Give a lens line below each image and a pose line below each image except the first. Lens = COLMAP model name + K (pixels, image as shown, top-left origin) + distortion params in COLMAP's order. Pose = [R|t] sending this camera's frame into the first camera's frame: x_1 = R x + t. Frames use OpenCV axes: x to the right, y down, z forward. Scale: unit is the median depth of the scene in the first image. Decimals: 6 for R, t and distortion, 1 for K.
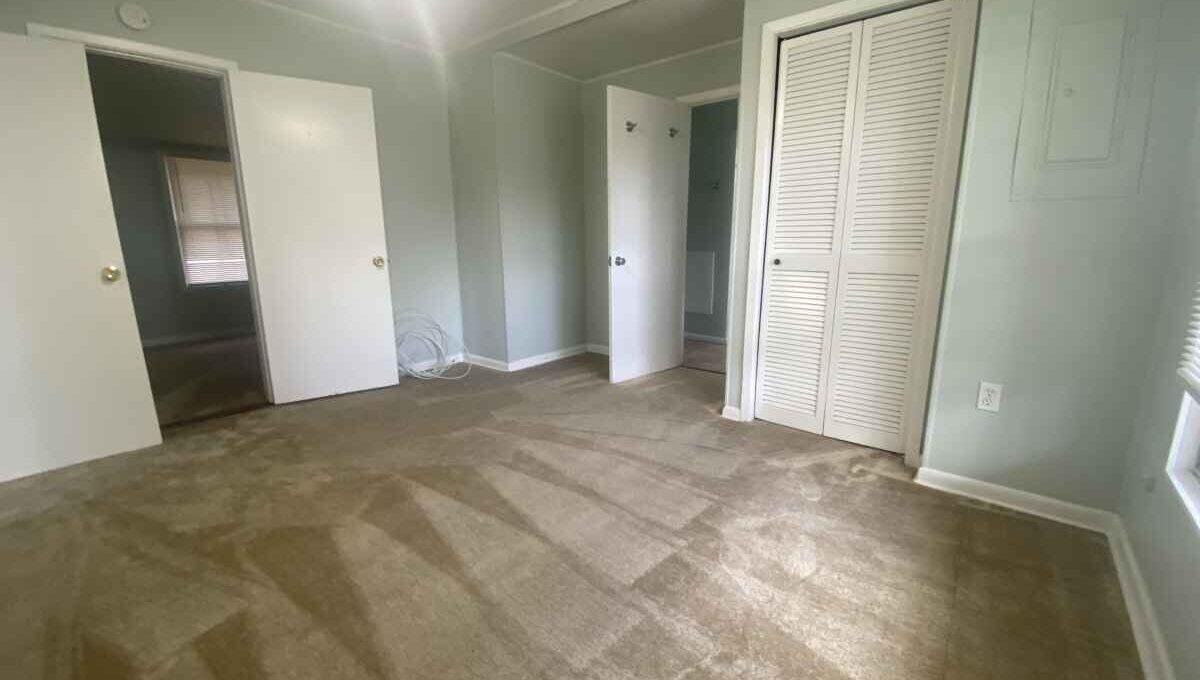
lens RADIAL K [[482.2, 0, 602.5], [0, 482.2, 338.2], [0, 0, 1]] dist [0.012606, -0.016474]
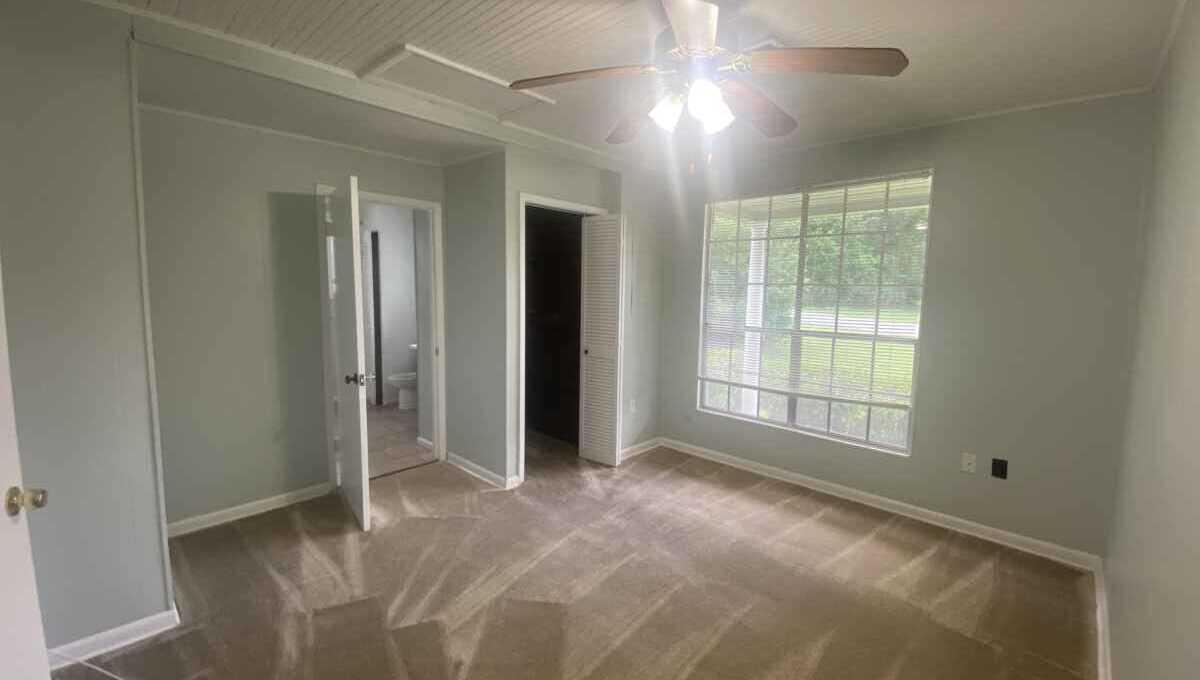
lens RADIAL K [[482.2, 0, 602.5], [0, 482.2, 338.2], [0, 0, 1]] dist [0.012606, -0.016474]
pose [[0.053740, -0.098575, 0.993677, -1.077245], [0.187481, 0.978415, 0.086921, -0.318279], [-0.980797, 0.181624, 0.071061, 0.749026]]
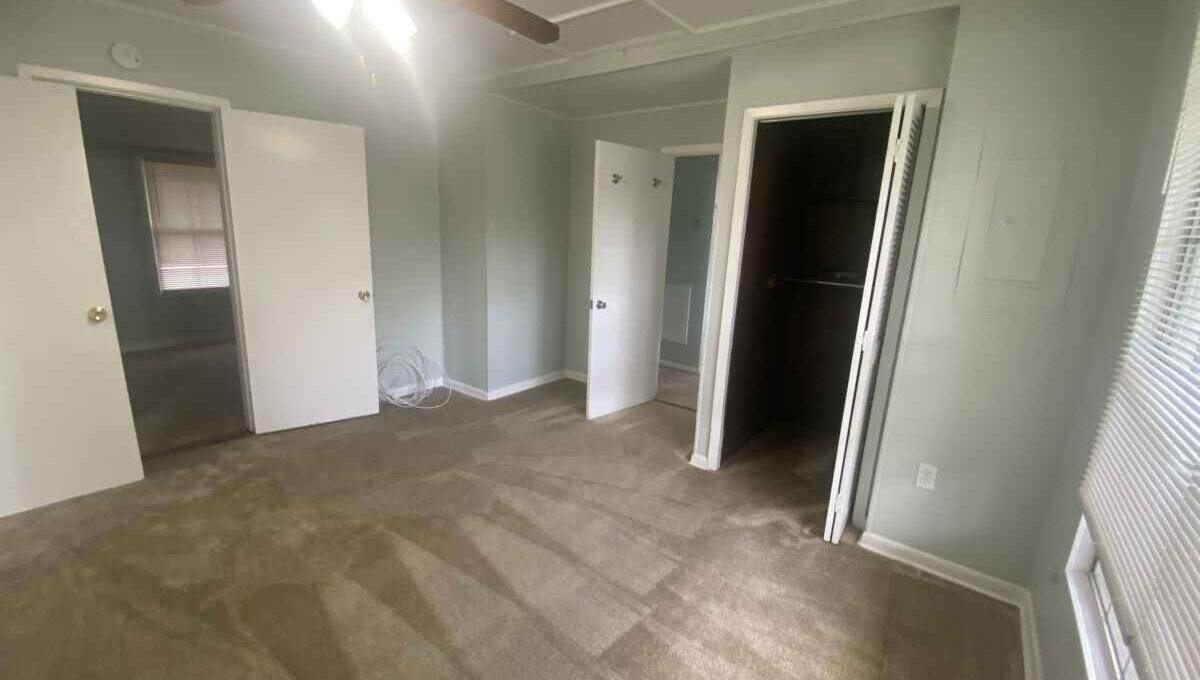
lens RADIAL K [[483.6, 0, 602.9], [0, 483.6, 334.8], [0, 0, 1]] dist [0.007752, -0.014017]
pose [[0.997848, 0.042615, 0.049829, -0.012308], [-0.043380, 0.998955, 0.014362, -0.154699], [-0.049165, -0.016493, 0.998655, -0.061664]]
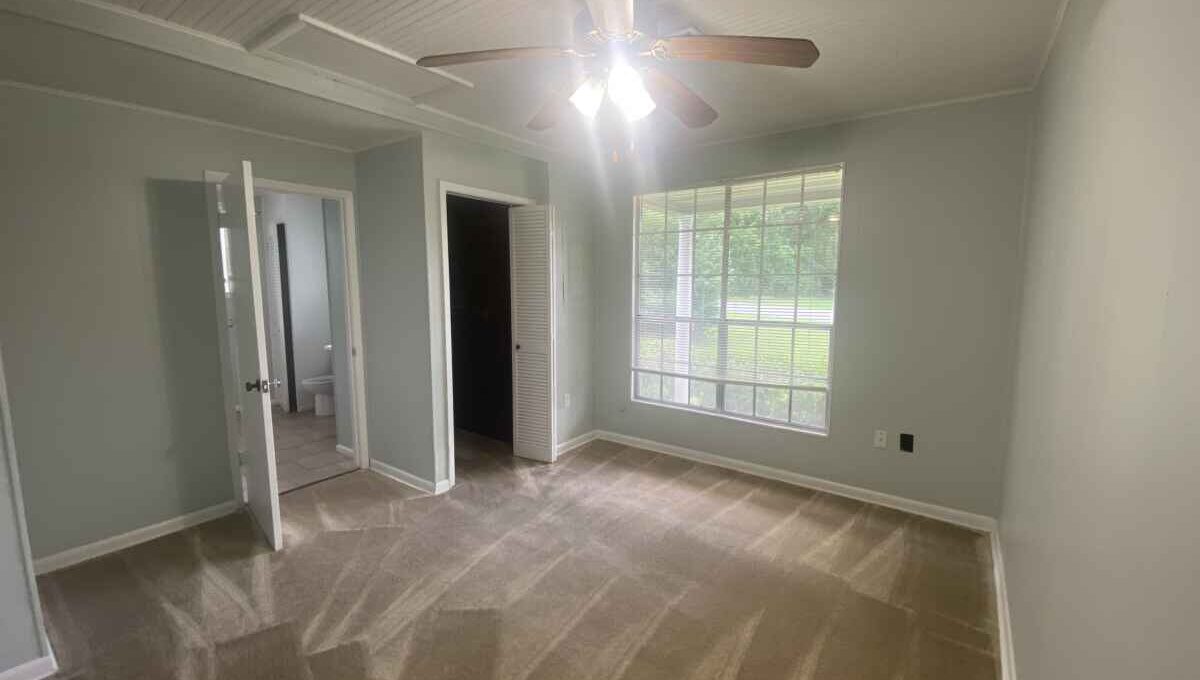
lens RADIAL K [[482.2, 0, 602.5], [0, 482.2, 338.2], [0, 0, 1]] dist [0.012606, -0.016474]
pose [[-0.081339, -0.111679, 0.990410, -1.054901], [0.202729, 0.971076, 0.126148, -0.313286], [-0.975851, 0.211045, -0.056346, 0.736175]]
